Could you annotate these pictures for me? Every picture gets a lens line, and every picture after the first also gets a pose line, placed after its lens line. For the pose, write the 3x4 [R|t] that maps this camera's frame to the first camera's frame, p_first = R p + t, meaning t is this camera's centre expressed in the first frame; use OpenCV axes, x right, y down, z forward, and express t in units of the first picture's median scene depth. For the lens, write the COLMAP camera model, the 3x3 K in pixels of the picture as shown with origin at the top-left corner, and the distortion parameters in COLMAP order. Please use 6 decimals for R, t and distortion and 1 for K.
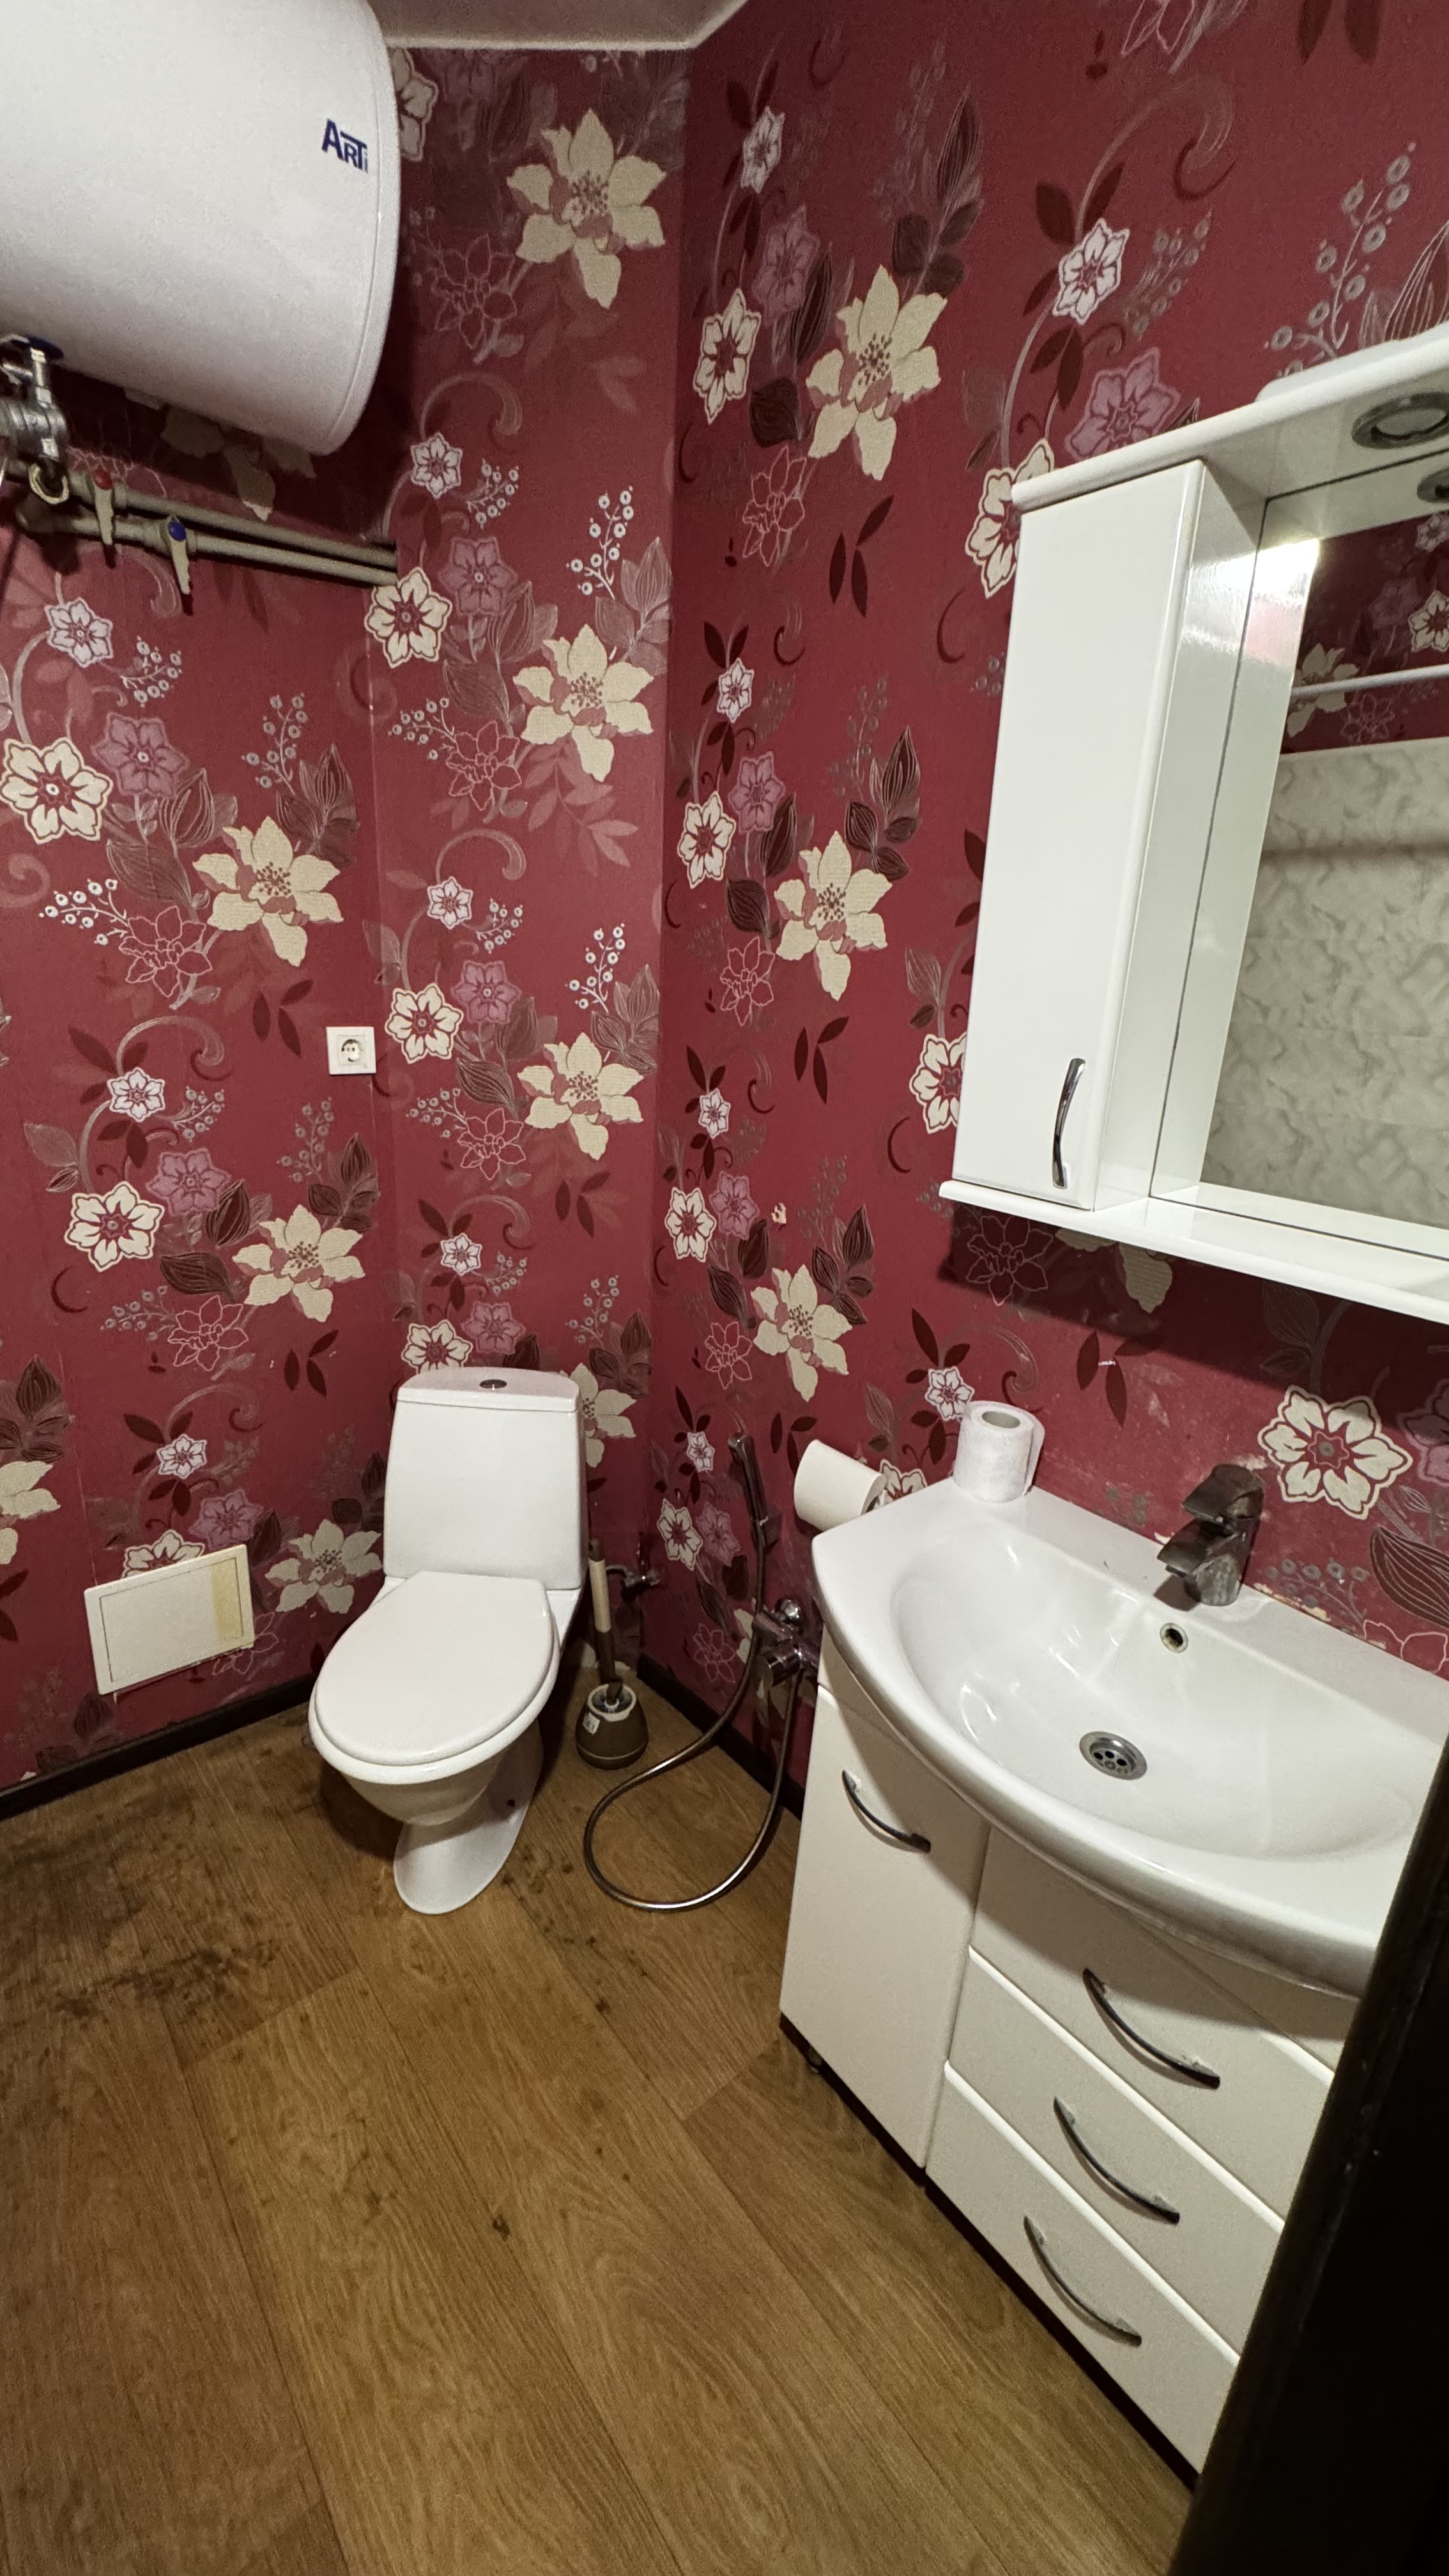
lens RADIAL K [[1034.7, 0, 730.7], [0, 1034.7, 1283.5], [0, 0, 1]] dist [-0.001961, 0.000407]
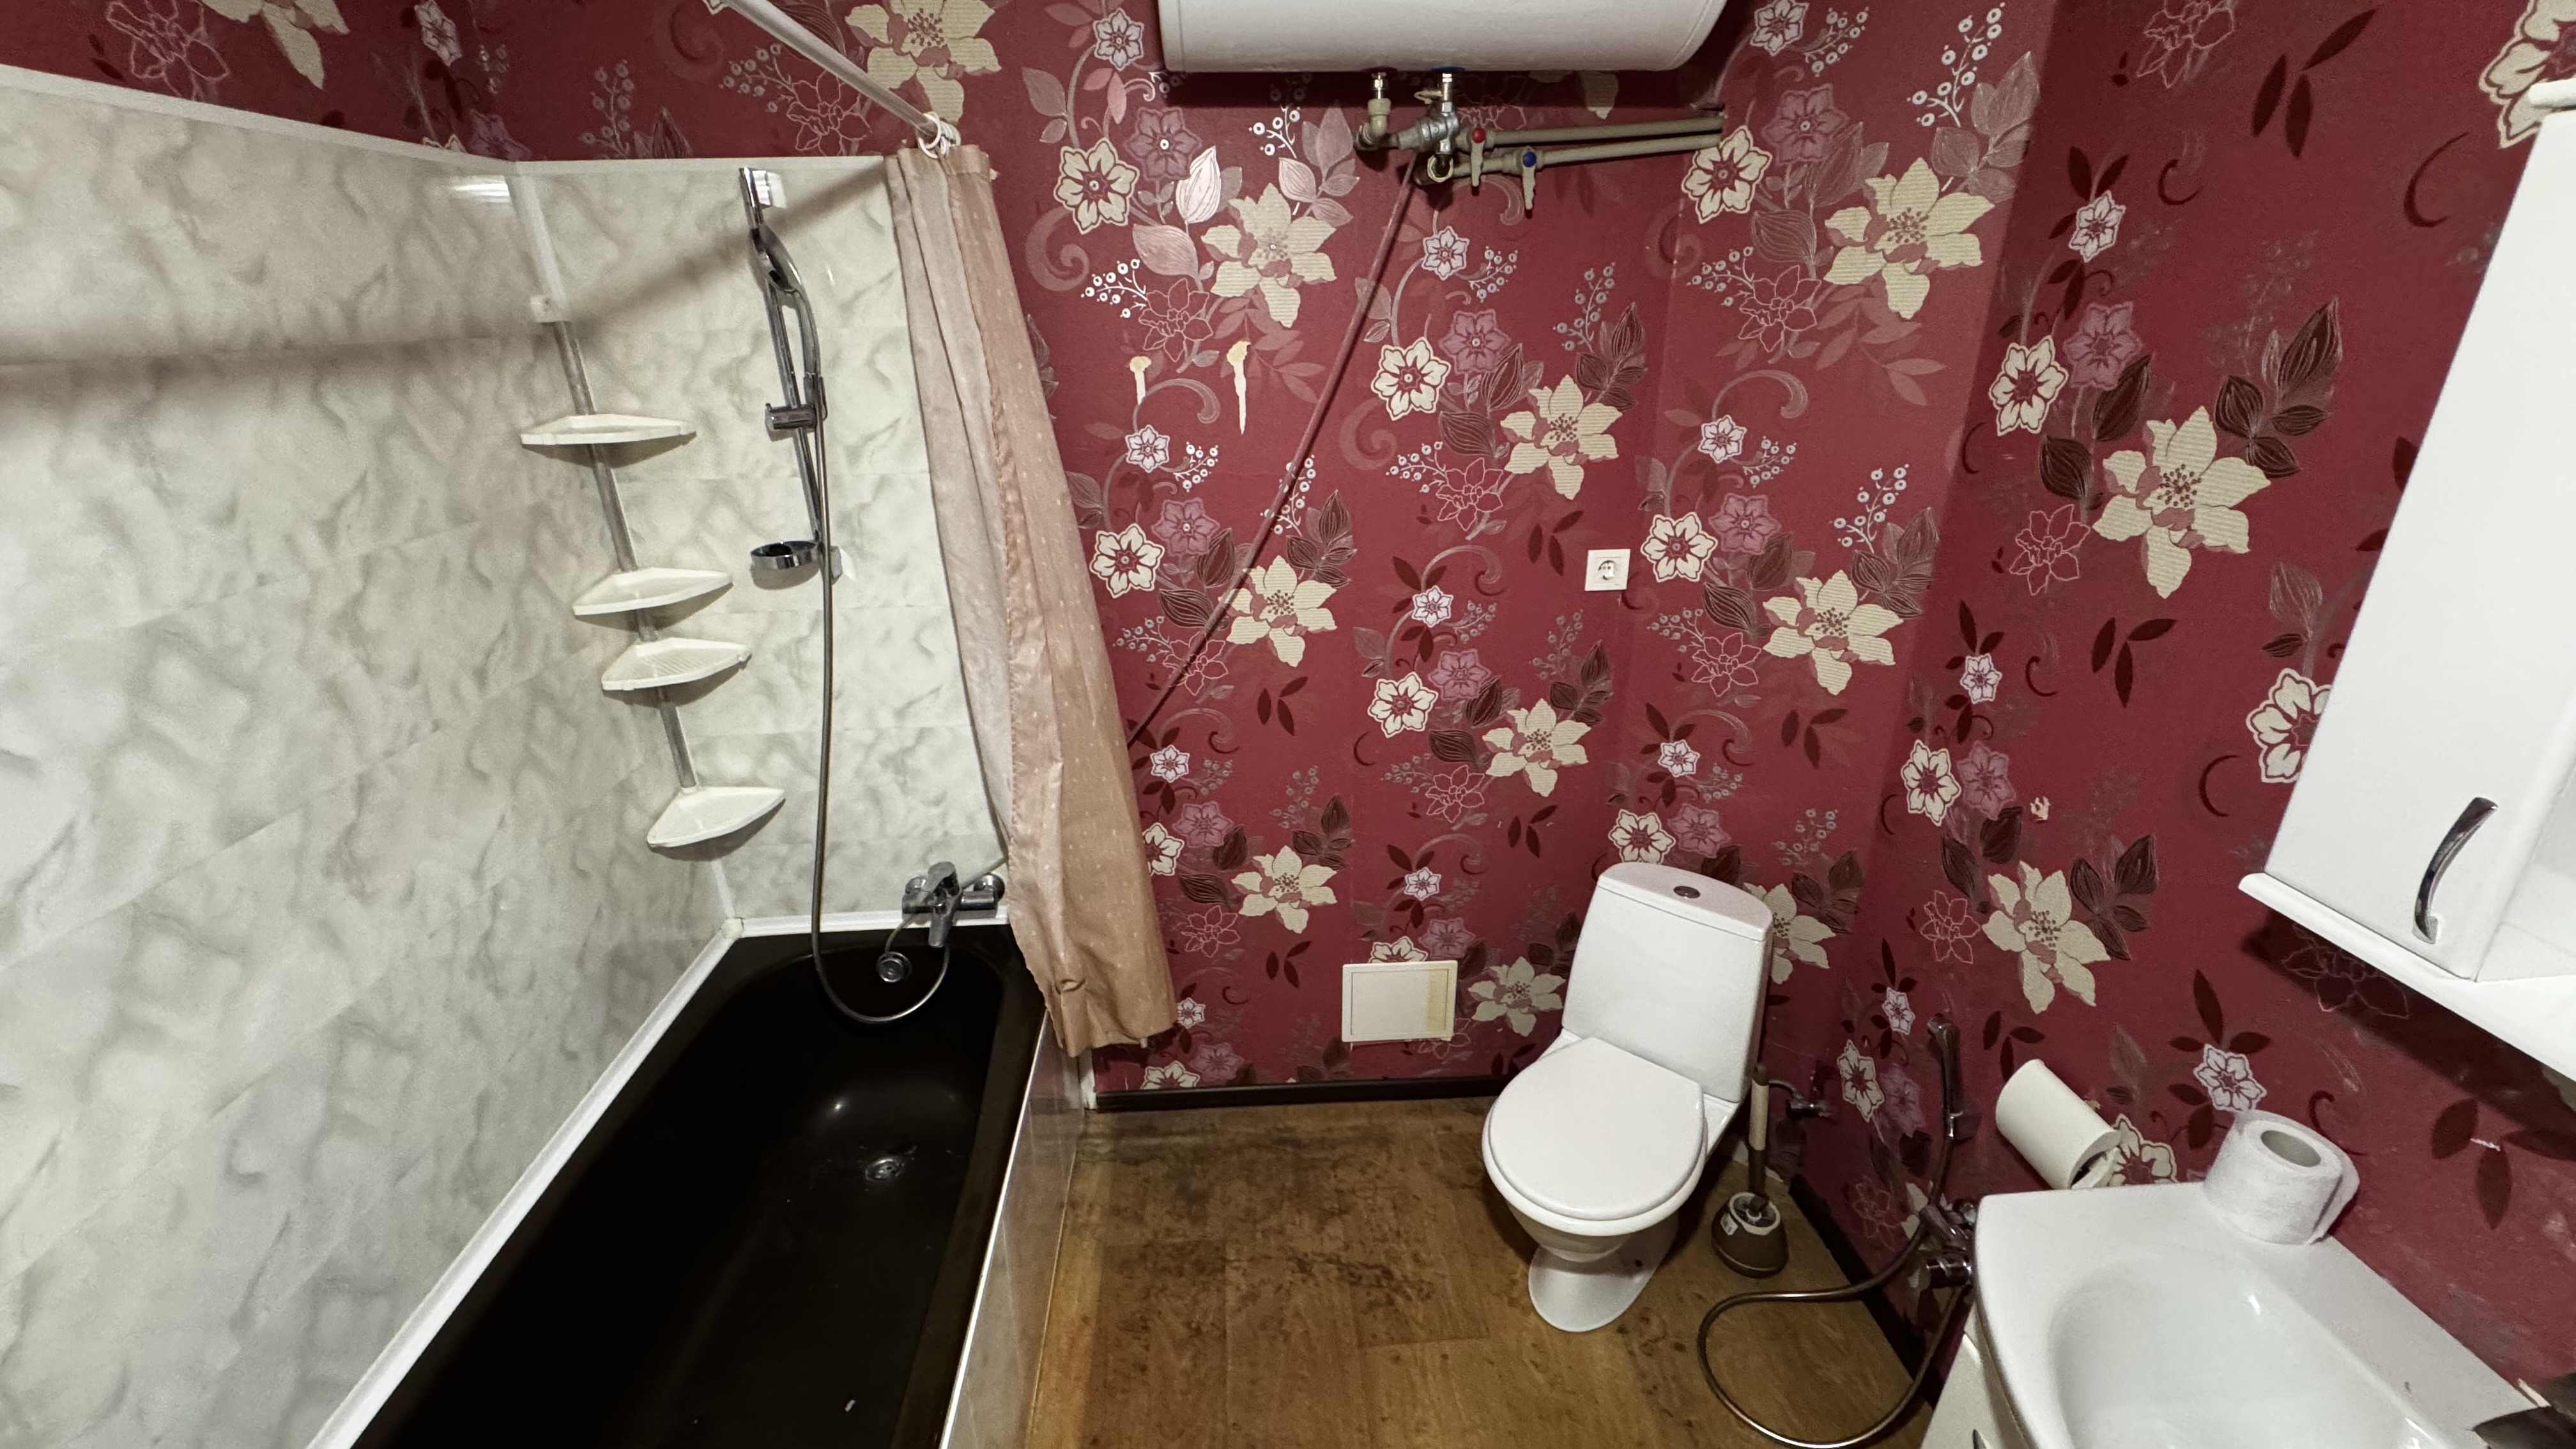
lens RADIAL K [[1034.7, 0, 1281.0], [0, 1034.7, 724.2], [0, 0, 1]] dist [-0.001961, 0.000407]
pose [[0.795127, 0.168279, -0.582628, 0.033620], [-0.125930, 0.985604, 0.112810, -0.157984], [0.593224, -0.016328, 0.804872, -0.117583]]
